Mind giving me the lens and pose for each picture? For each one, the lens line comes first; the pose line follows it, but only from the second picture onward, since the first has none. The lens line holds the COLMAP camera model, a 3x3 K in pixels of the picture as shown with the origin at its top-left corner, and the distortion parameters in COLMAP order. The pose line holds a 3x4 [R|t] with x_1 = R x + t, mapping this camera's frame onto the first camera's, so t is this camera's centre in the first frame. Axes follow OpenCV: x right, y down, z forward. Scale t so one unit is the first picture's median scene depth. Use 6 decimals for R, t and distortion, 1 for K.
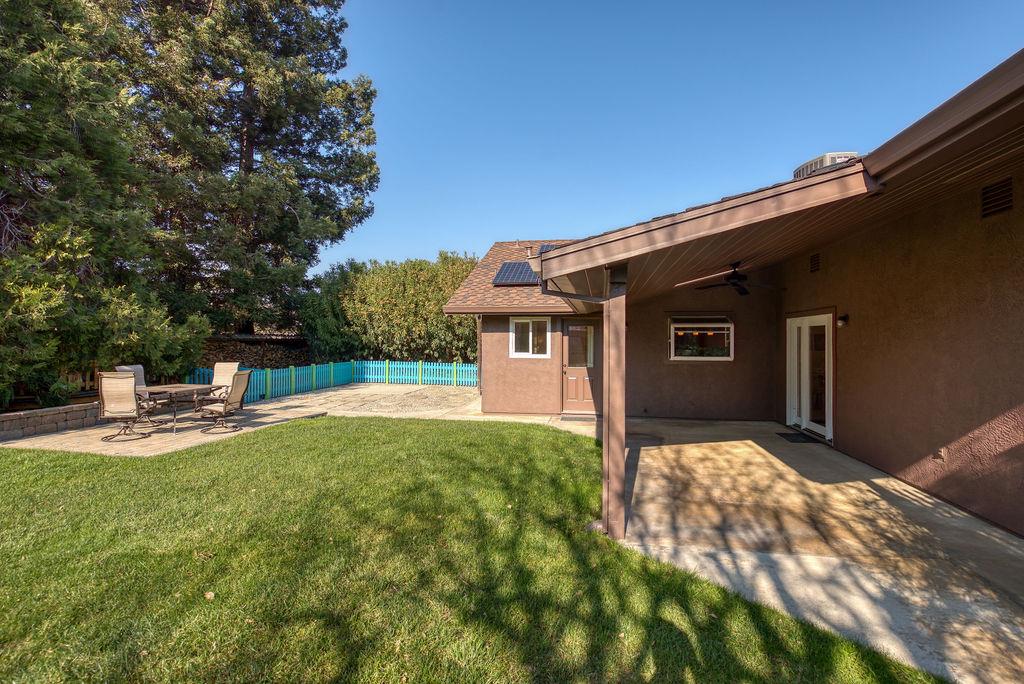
lens RADIAL K [[455.0, 0, 514.2], [0, 455.0, 336.6], [0, 0, 1]] dist [-0.001279, -0.009230]
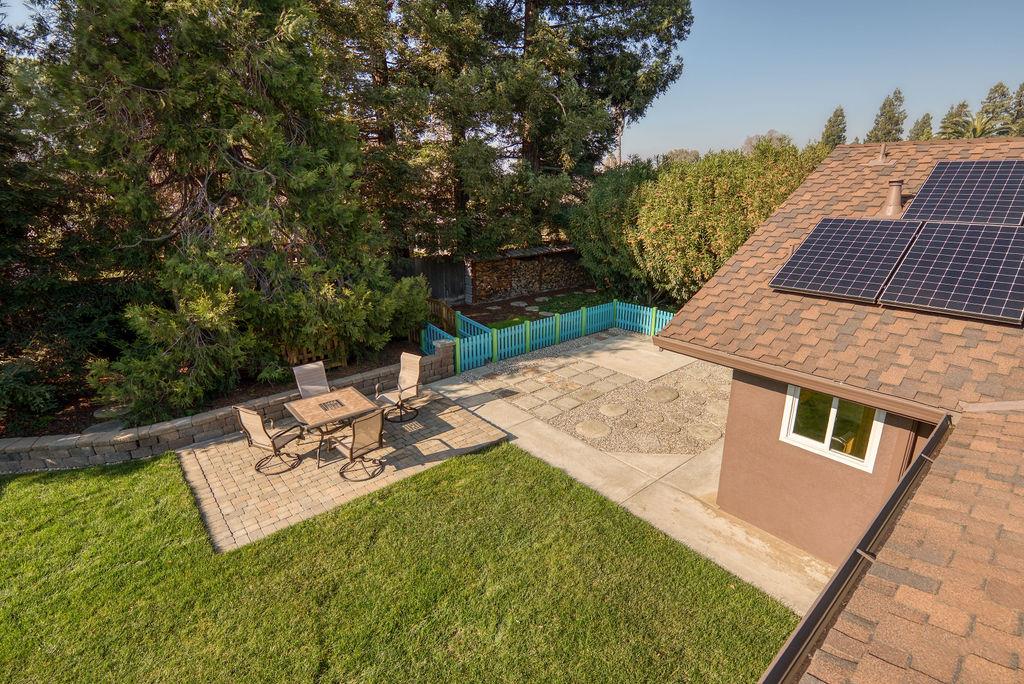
lens RADIAL K [[474.2, 0, 547.9], [0, 474.2, 332.3], [0, 0, 1]] dist [0.008662, -0.008735]
pose [[0.795340, 0.181154, -0.578462, 0.042386], [-0.003987, 0.955842, 0.293855, -0.136051], [0.606151, -0.231408, 0.760941, 0.274960]]
